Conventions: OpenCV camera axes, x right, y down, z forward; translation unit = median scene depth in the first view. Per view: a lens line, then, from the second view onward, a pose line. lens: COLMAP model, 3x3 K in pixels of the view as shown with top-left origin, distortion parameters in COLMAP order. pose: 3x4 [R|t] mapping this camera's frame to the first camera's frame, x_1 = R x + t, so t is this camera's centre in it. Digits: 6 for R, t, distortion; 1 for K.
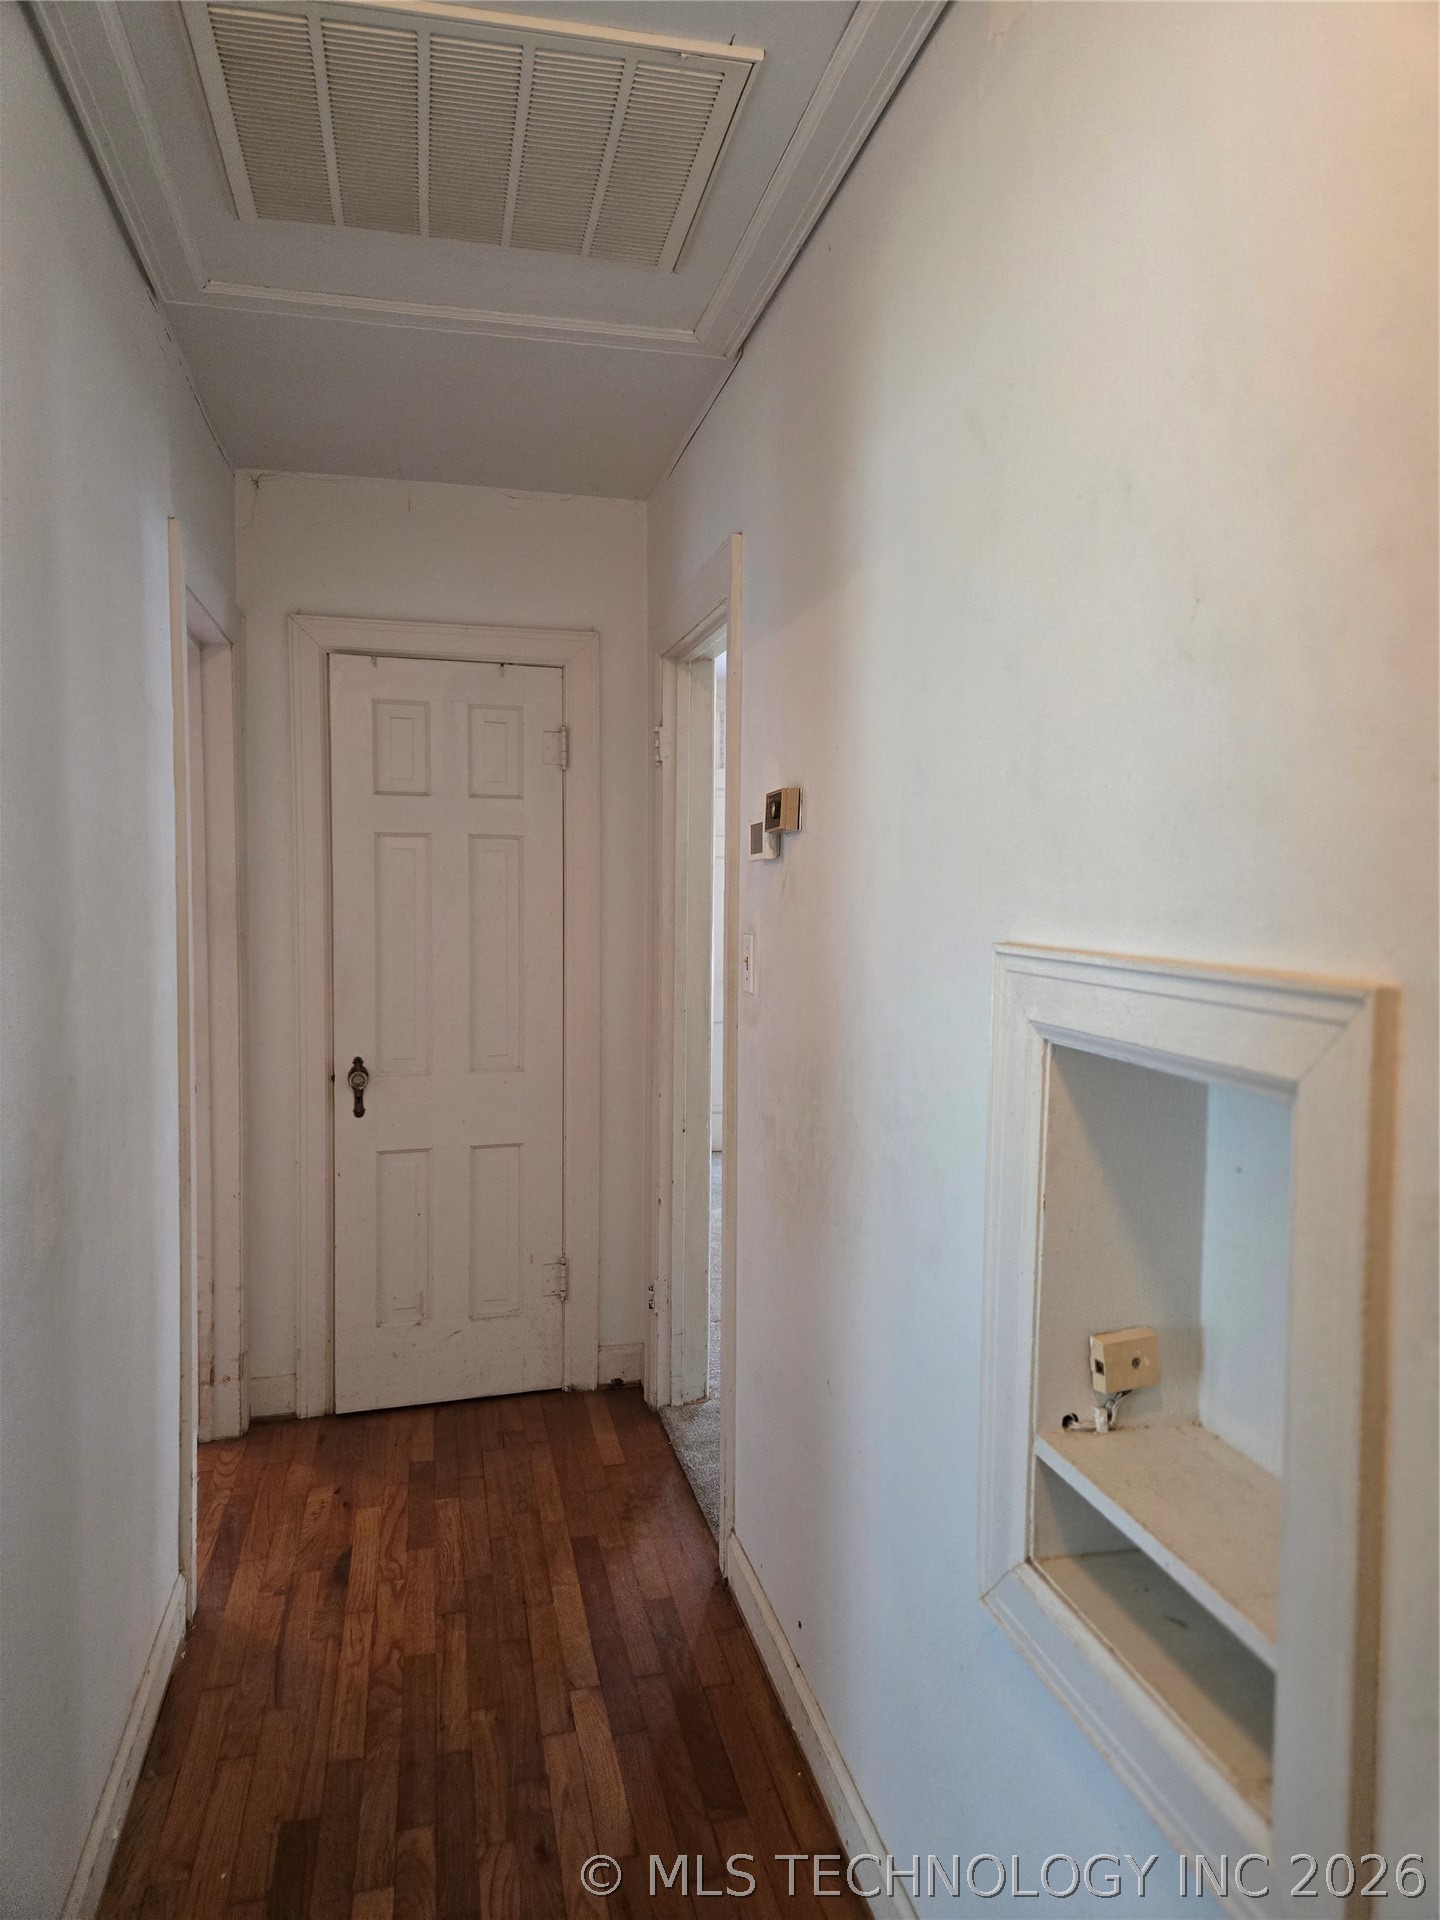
lens RADIAL K [[1291.5, 0, 736.4], [0, 1291.5, 958.6], [0, 0, 1]] dist [0.072230, -0.058952]
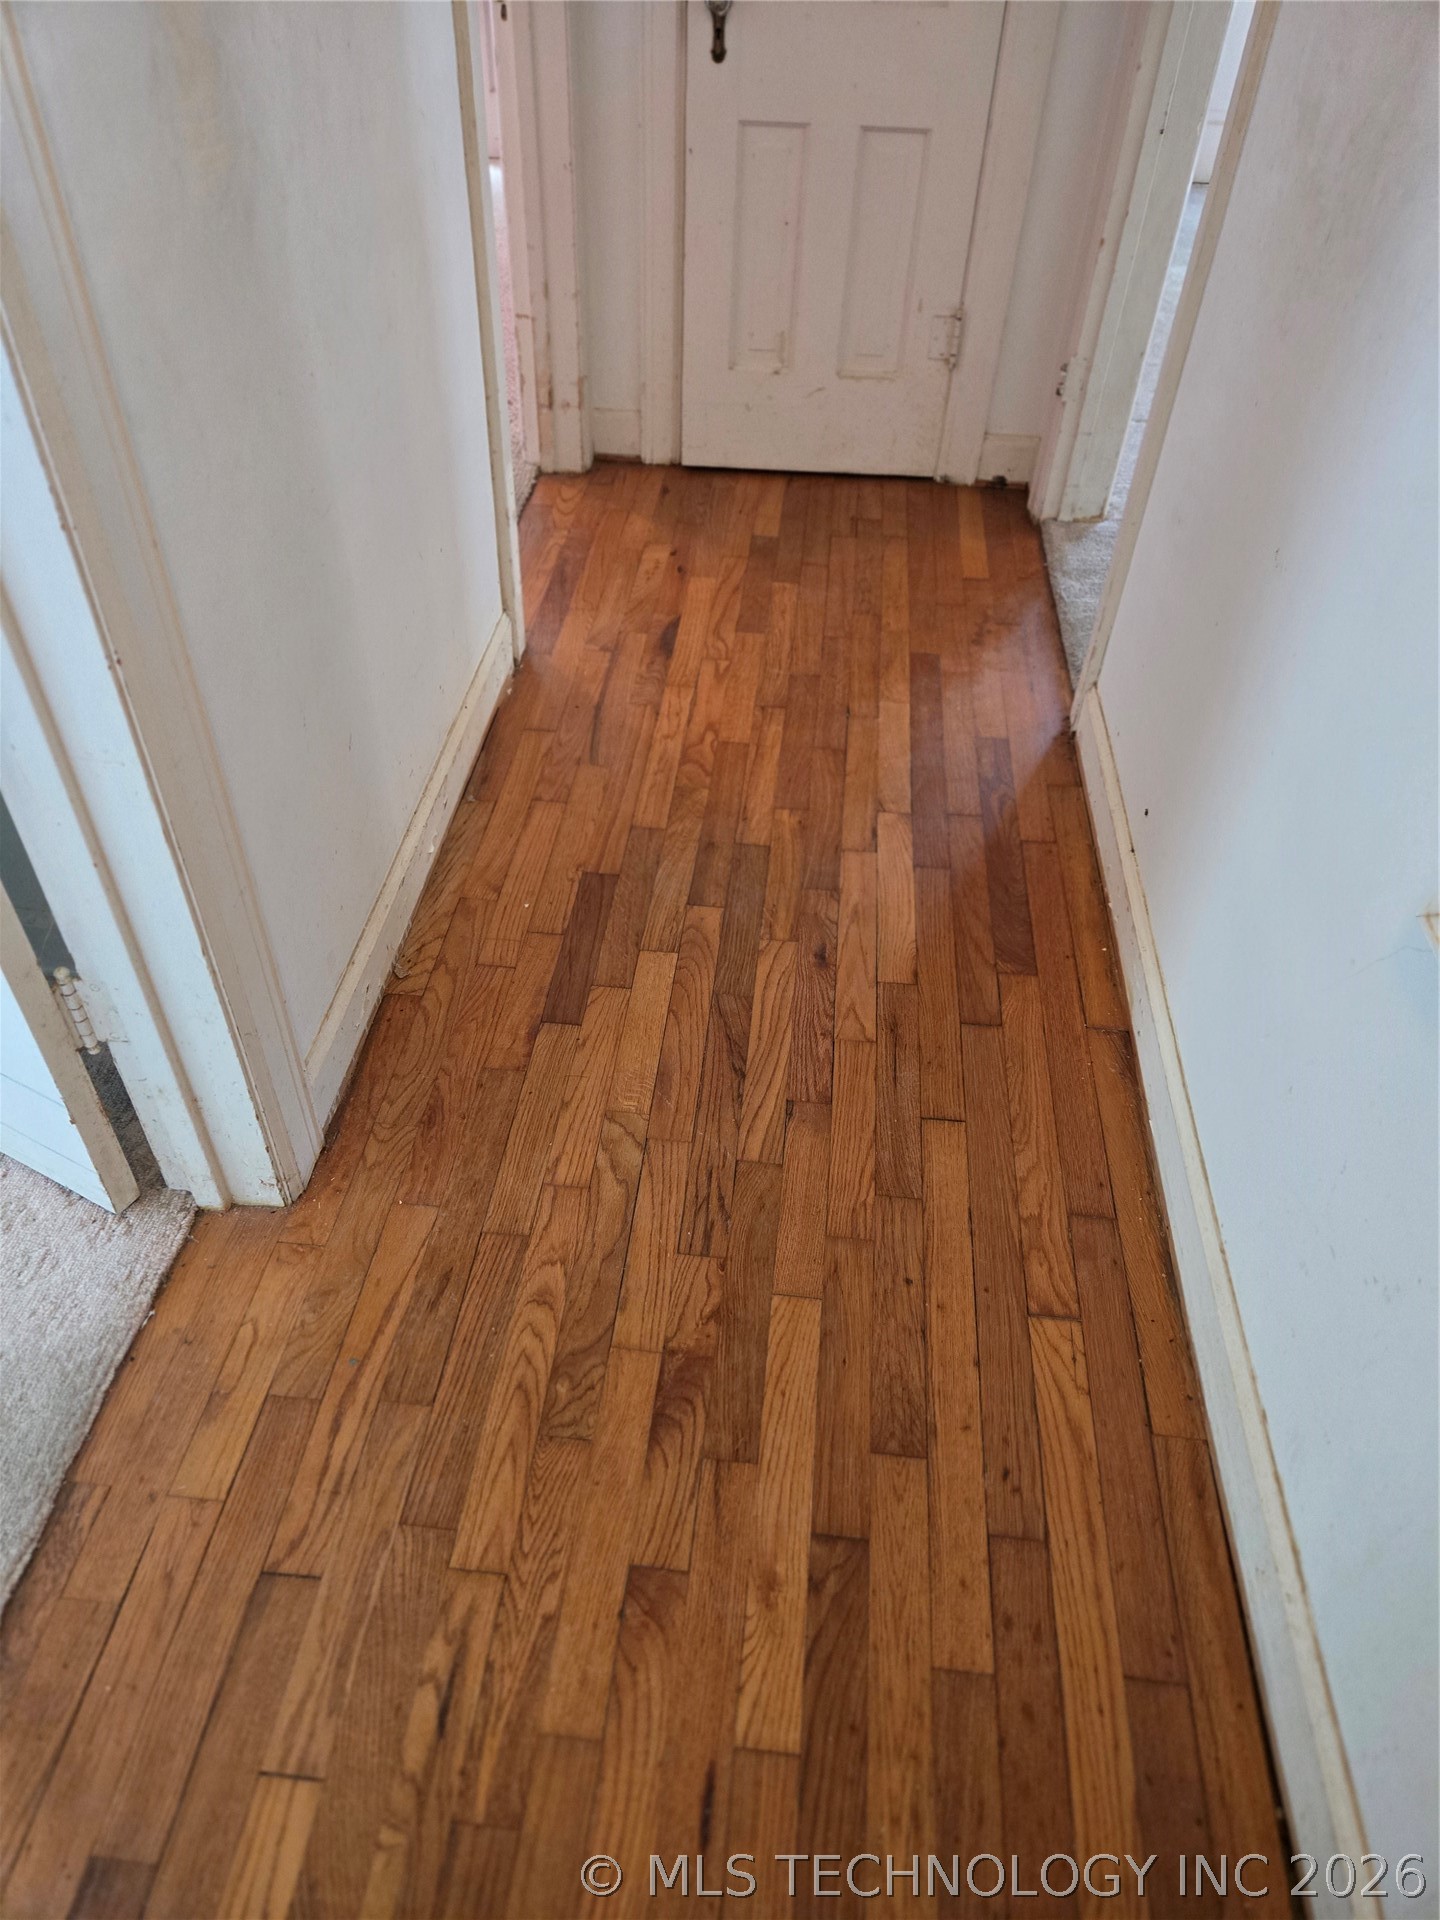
lens RADIAL K [[1291.5, 0, 725.6], [0, 1291.5, 948.1], [0, 0, 1]] dist [0.072230, -0.058952]
pose [[0.945974, 0.239558, -0.218506, -0.003774], [-0.047684, 0.769354, 0.637040, 0.040993], [0.320716, -0.592204, 0.739212, 0.194670]]
